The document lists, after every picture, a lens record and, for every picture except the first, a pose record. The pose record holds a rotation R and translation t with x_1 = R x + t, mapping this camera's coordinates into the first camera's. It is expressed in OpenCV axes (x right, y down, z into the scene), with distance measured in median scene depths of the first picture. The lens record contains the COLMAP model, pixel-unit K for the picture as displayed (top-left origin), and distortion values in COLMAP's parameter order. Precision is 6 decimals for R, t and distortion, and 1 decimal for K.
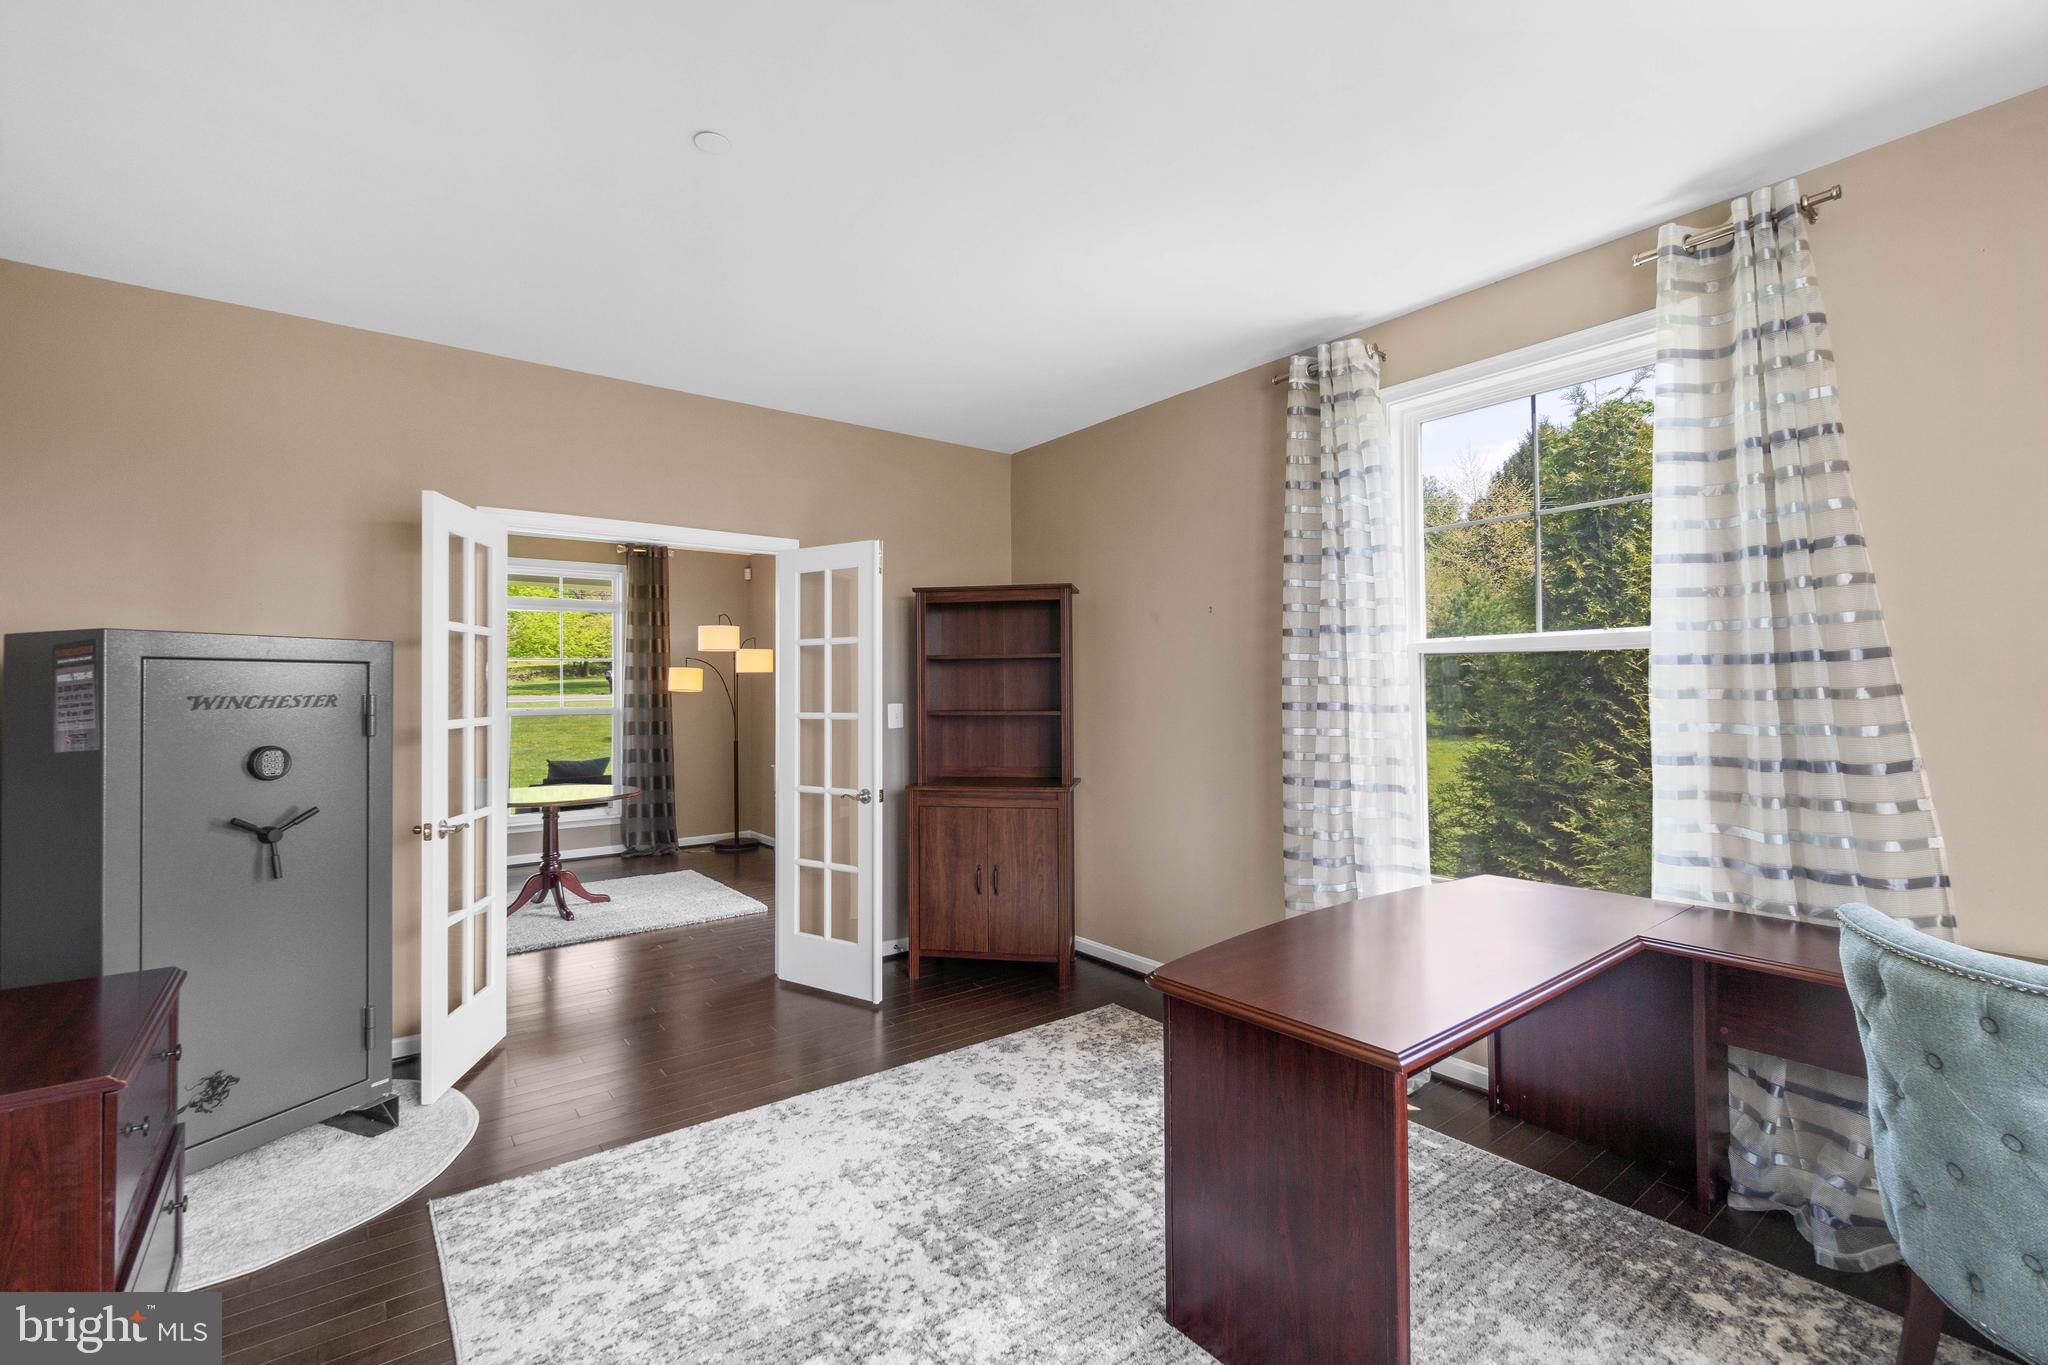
lens RADIAL K [[905.0, 0, 1007.8], [0, 905.0, 688.2], [0, 0, 1]] dist [-0.000163, -0.000036]
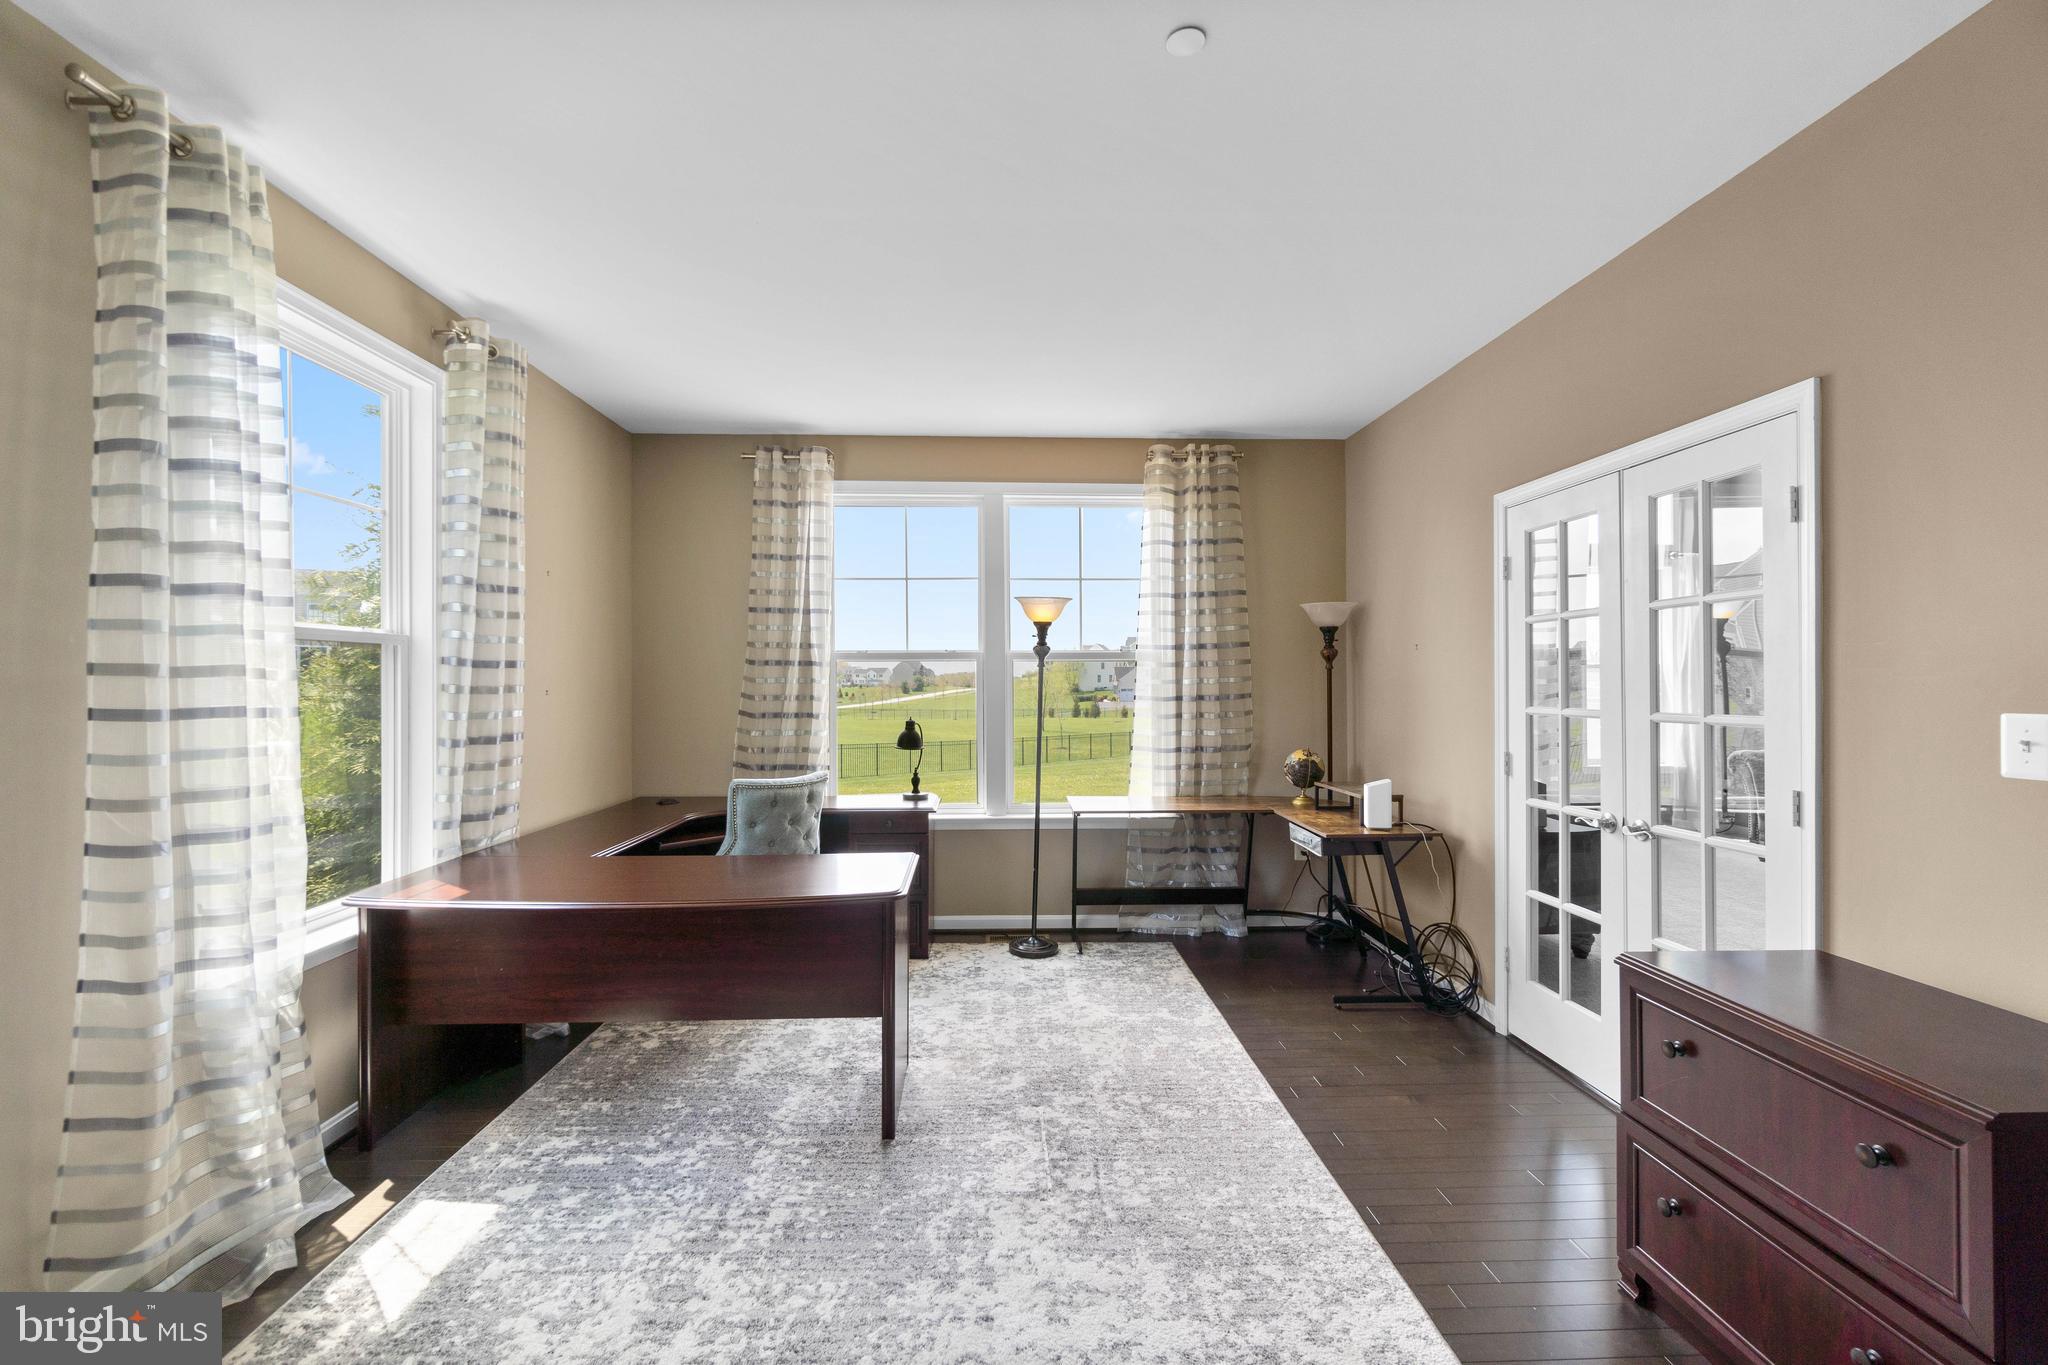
lens RADIAL K [[877.4, 0, 1022.4], [0, 877.4, 671.5], [0, 0, 1]] dist [-0.000060, 0.000077]
pose [[-0.824149, 0.013427, 0.566214, -0.707444], [0.002964, 0.999808, -0.019394, 0.007614], [-0.566365, -0.014305, -0.824030, 1.869527]]
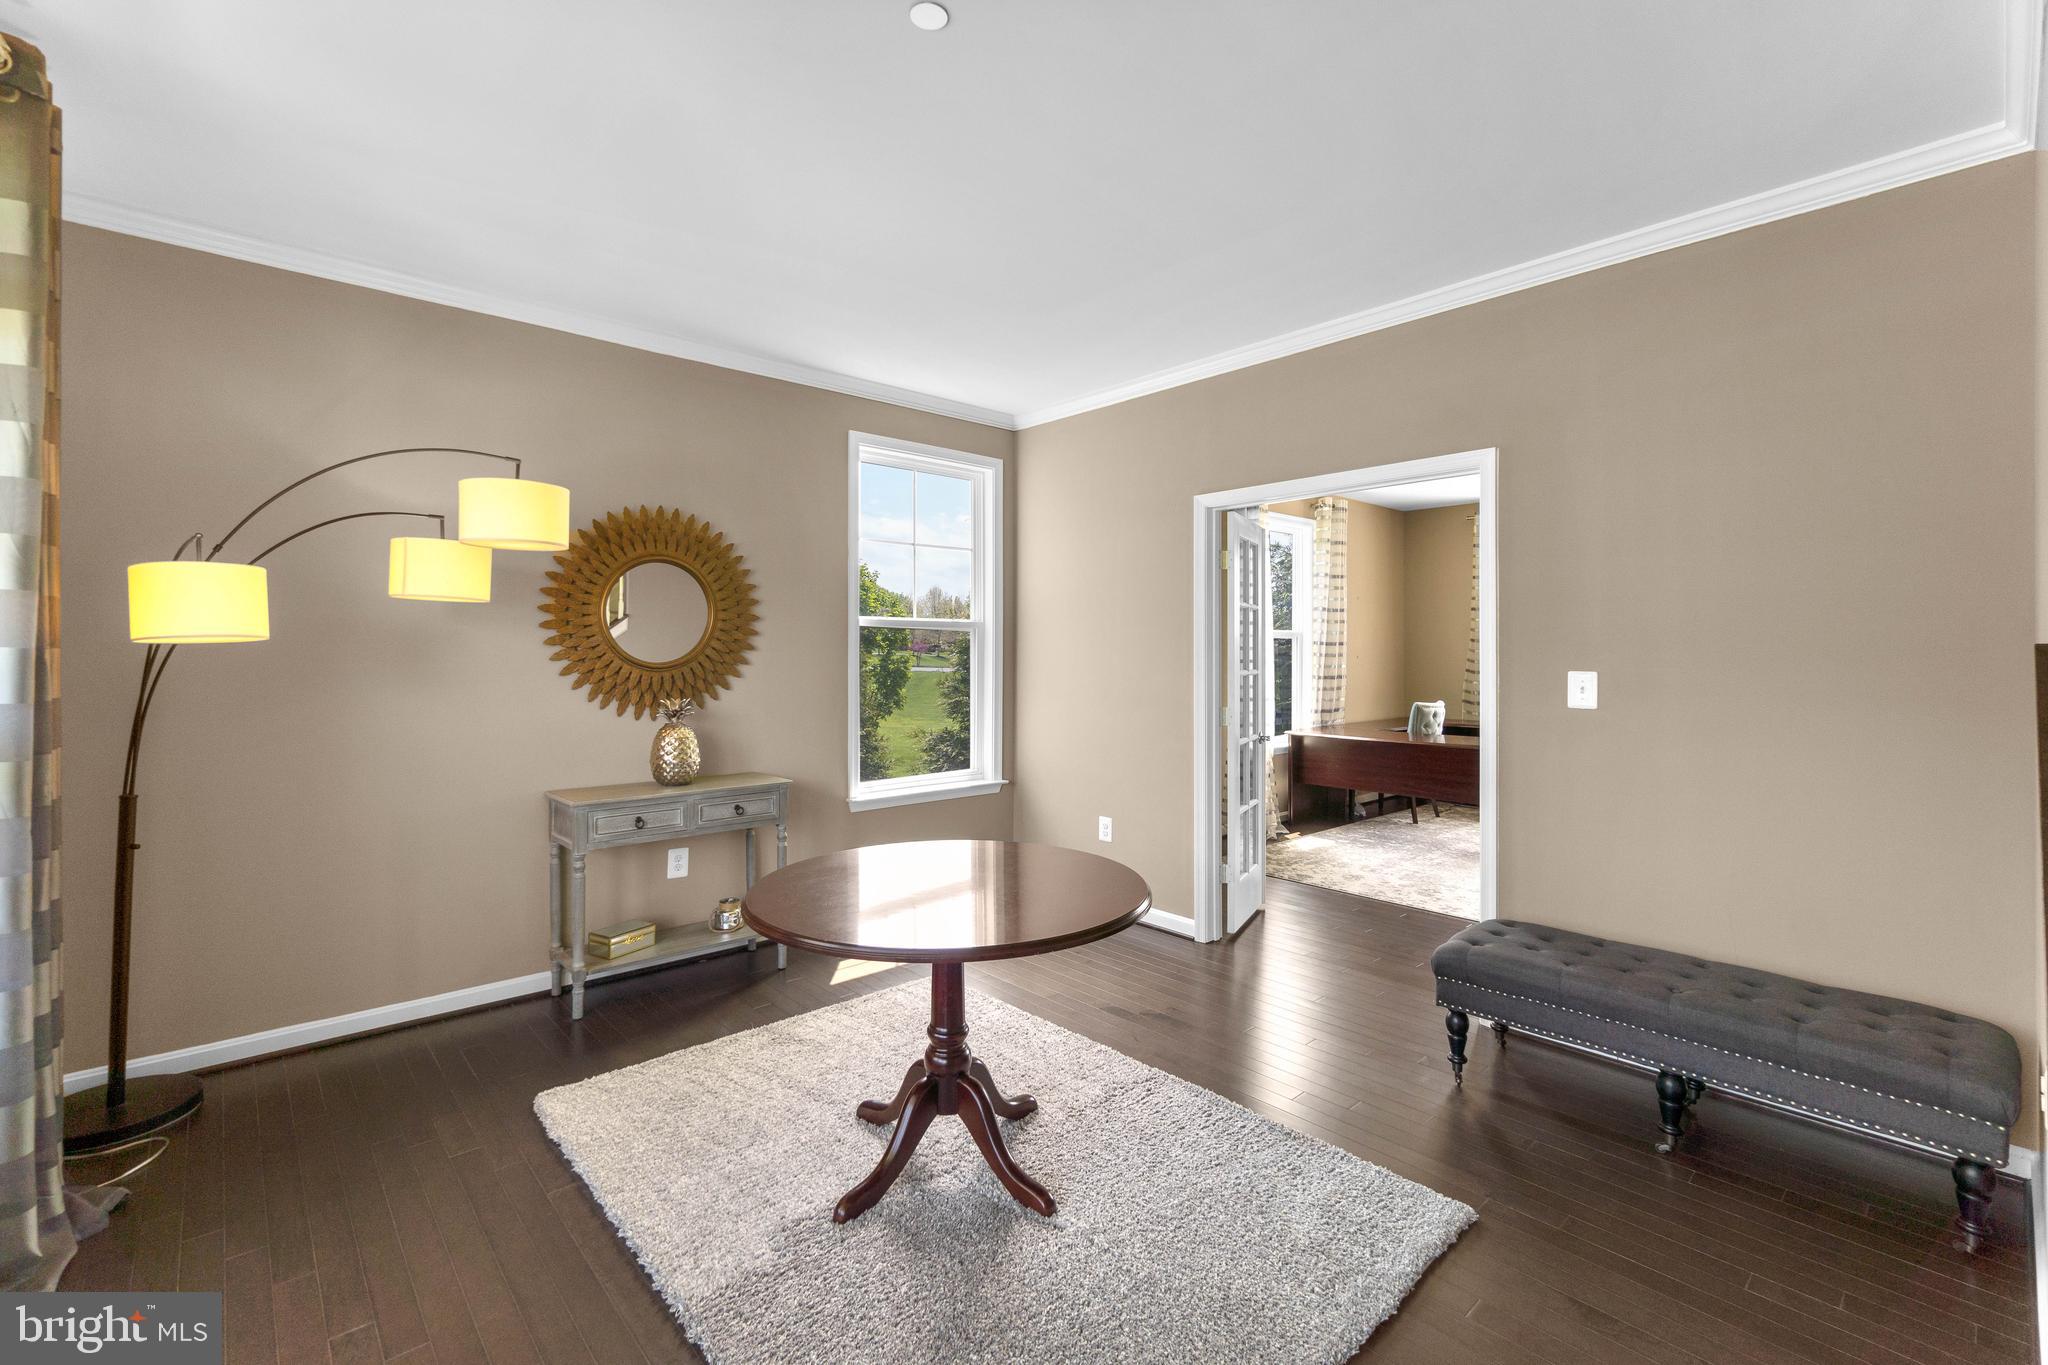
lens RADIAL K [[877.4, 0, 1022.4], [0, 877.4, 671.5], [0, 0, 1]] dist [-0.000060, 0.000077]
pose [[-0.089496, -0.009650, 0.995940, -2.472218], [-0.003771, 0.999949, 0.009350, 0.044499], [-0.995980, -0.002919, -0.089528, 2.689323]]
